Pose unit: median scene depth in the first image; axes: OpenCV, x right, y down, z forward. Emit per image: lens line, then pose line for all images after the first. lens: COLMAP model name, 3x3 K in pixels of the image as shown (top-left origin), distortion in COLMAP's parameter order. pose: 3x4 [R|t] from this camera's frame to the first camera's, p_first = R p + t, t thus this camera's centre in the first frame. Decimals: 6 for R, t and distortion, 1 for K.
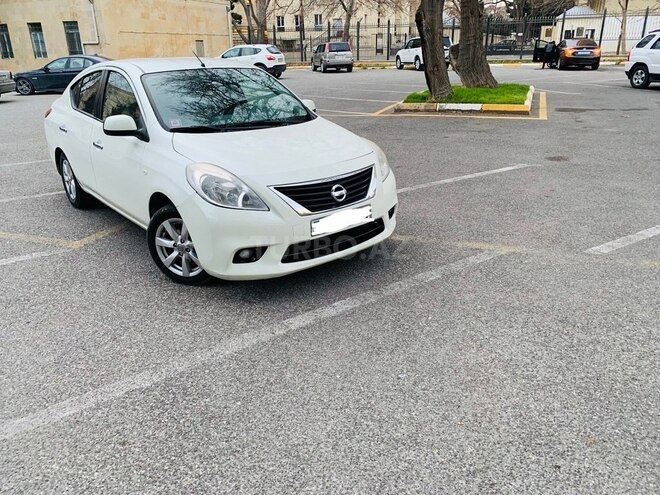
lens RADIAL K [[505.2, 0, 331.3], [0, 505.2, 243.8], [0, 0, 1]] dist [0.062744, -0.096934]
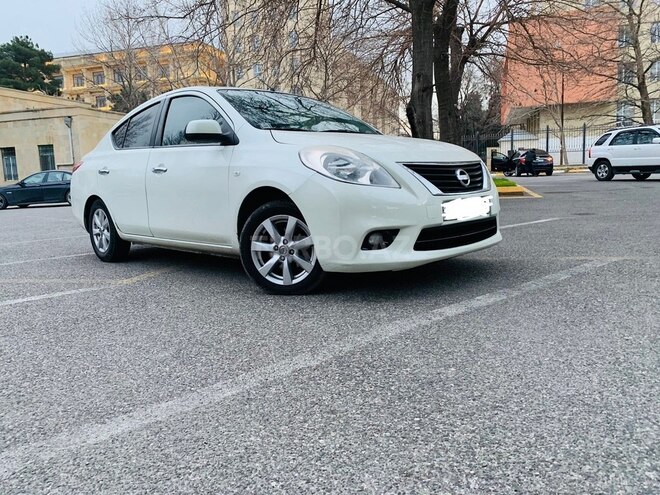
lens RADIAL K [[505.2, 0, 331.3], [0, 505.2, 243.8], [0, 0, 1]] dist [0.062744, -0.096934]
pose [[0.995925, -0.036280, 0.082567, -0.277540], [0.054796, 0.970574, -0.234485, 0.198810], [-0.071630, 0.238054, 0.968607, 0.152689]]
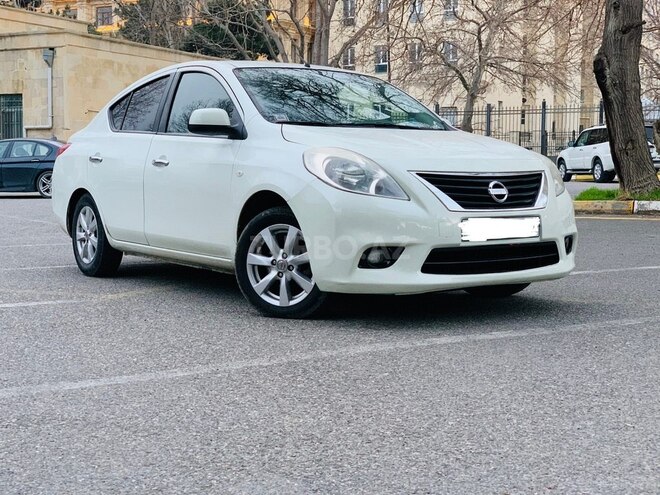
lens RADIAL K [[989.3, 0, 330.0], [0, 989.3, 247.5], [0, 0, 1]] dist [0.137978, -0.432210]
pose [[0.994539, 0.026444, -0.100964, -0.076670], [-0.053659, 0.959280, -0.277314, 0.373741], [0.089519, 0.281217, 0.955460, -0.383859]]
